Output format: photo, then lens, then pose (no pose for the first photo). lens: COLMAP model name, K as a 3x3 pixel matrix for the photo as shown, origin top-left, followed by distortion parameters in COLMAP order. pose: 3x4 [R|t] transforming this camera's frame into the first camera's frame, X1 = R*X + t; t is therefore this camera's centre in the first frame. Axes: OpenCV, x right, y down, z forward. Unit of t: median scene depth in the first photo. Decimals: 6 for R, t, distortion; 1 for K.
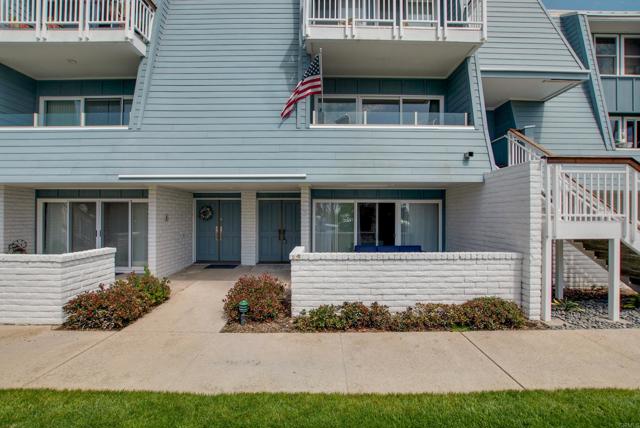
lens RADIAL K [[294.7, 0, 326.0], [0, 294.7, 212.9], [0, 0, 1]] dist [-0.029991, -0.000006]
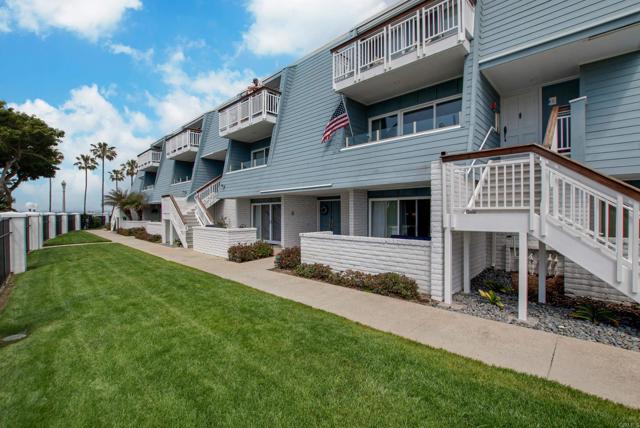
lens RADIAL K [[294.7, 0, 326.0], [0, 294.7, 212.9], [0, 0, 1]] dist [-0.029991, -0.000006]
pose [[0.713049, -0.005268, -0.701095, 0.939477], [0.014037, 0.999879, 0.006763, 0.008314], [0.700974, -0.014664, 0.713036, -0.100224]]
